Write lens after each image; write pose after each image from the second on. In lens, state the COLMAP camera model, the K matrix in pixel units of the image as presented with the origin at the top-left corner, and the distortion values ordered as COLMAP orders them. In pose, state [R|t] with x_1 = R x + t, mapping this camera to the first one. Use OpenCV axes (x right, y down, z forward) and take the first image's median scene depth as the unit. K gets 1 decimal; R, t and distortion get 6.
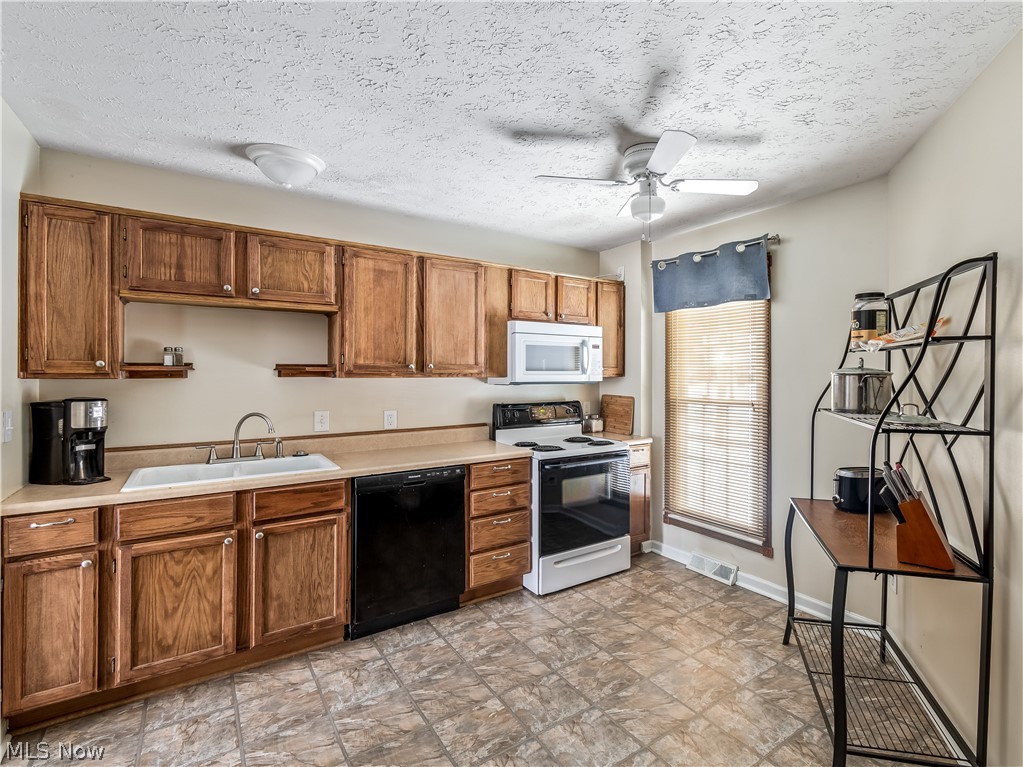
lens RADIAL K [[525.6, 0, 590.1], [0, 525.6, 372.1], [0, 0, 1]] dist [0.002125, -0.001518]
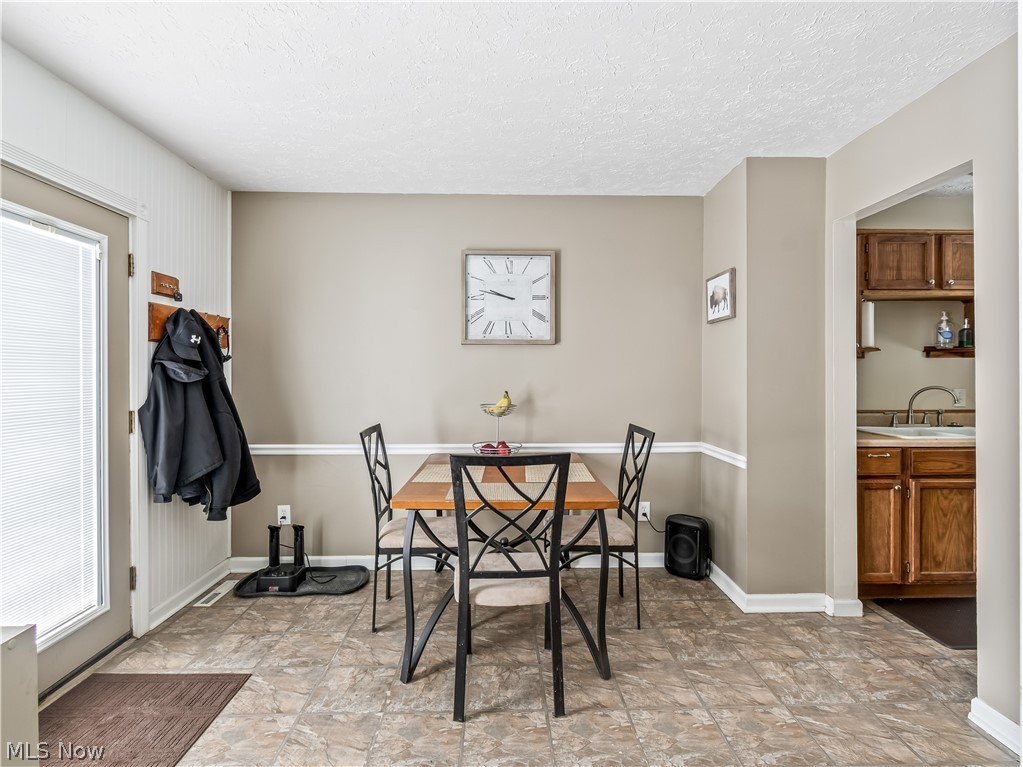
lens RADIAL K [[496.2, 0, 511.3], [0, 496.2, 376.9], [0, 0, 1]] dist [-0.003695, -0.000413]
pose [[0.799105, -0.001876, -0.601189, -0.669423], [0.005420, 0.999977, 0.004084, 0.043200], [0.601167, -0.006522, 0.799097, -0.432850]]
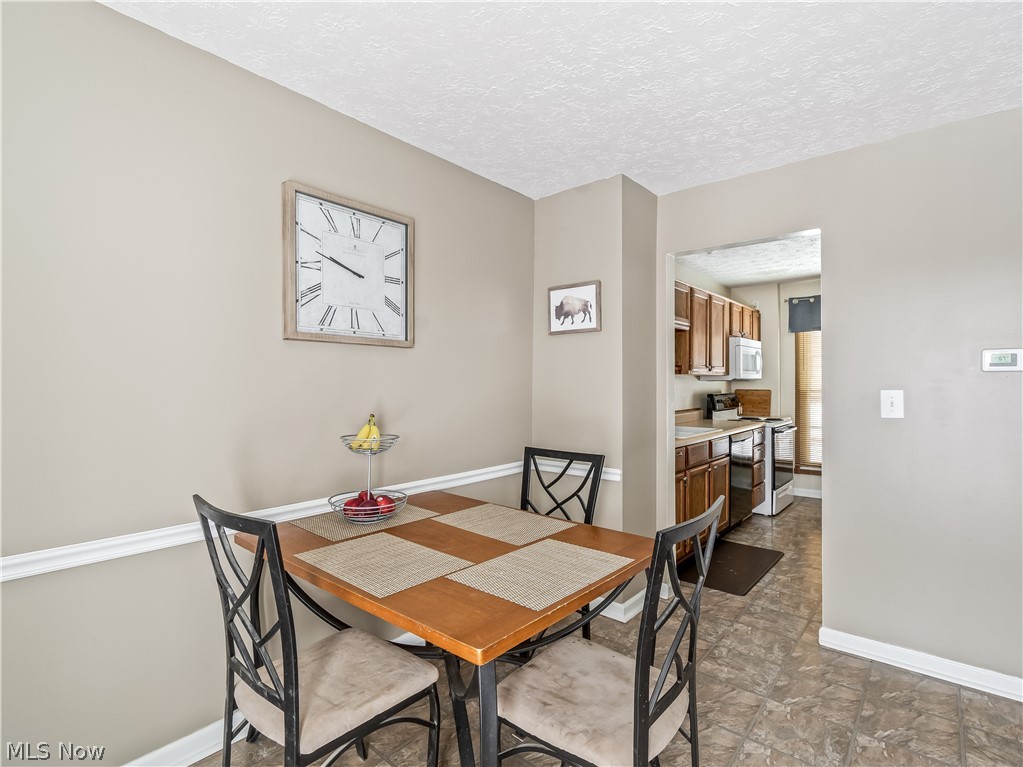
lens RADIAL K [[505.0, 0, 508.9], [0, 505.0, 386.2], [0, 0, 1]] dist [-0.001577, -0.000374]
pose [[0.981893, -0.006935, 0.189310, -1.236087], [0.006171, 0.999970, 0.004626, 0.035956], [-0.189336, -0.003374, 0.981907, -0.332903]]
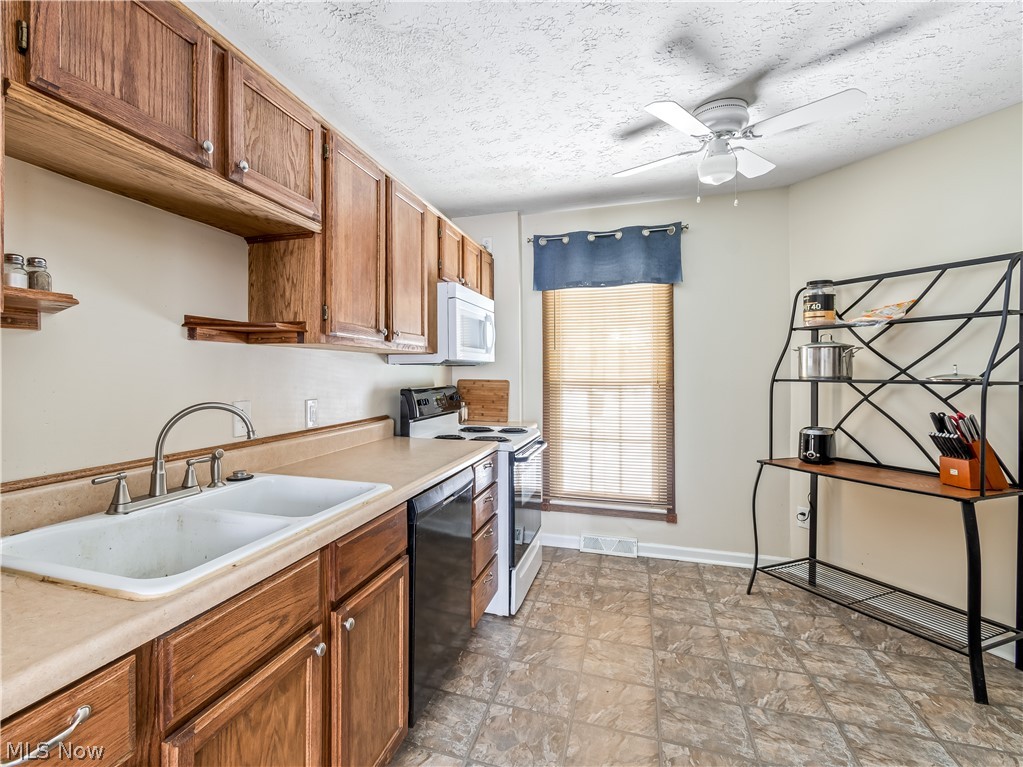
lens RADIAL K [[512.4, 0, 474.8], [0, 512.4, 372.8], [0, 0, 1]] dist [-0.002480, -0.000885]
pose [[0.828035, -0.005316, 0.560652, -0.646039], [0.005611, 0.999984, 0.001195, 0.045113], [-0.560649, 0.002156, 0.828051, 0.397302]]
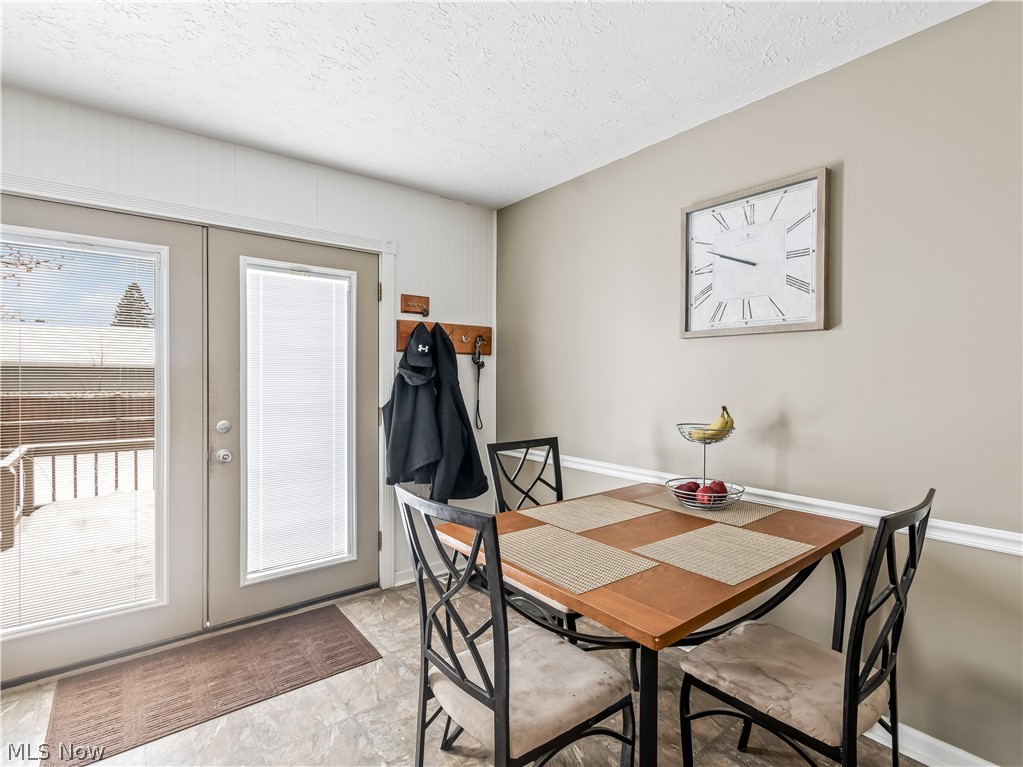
lens RADIAL K [[506.2, 0, 512.7], [0, 506.2, 381.7], [0, 0, 1]] dist [0.004663, -0.001309]
pose [[0.006994, 0.003287, -0.999970, -0.610767], [-0.002487, 0.999992, 0.003269, 0.041628], [0.999972, 0.002464, 0.007002, 0.084207]]
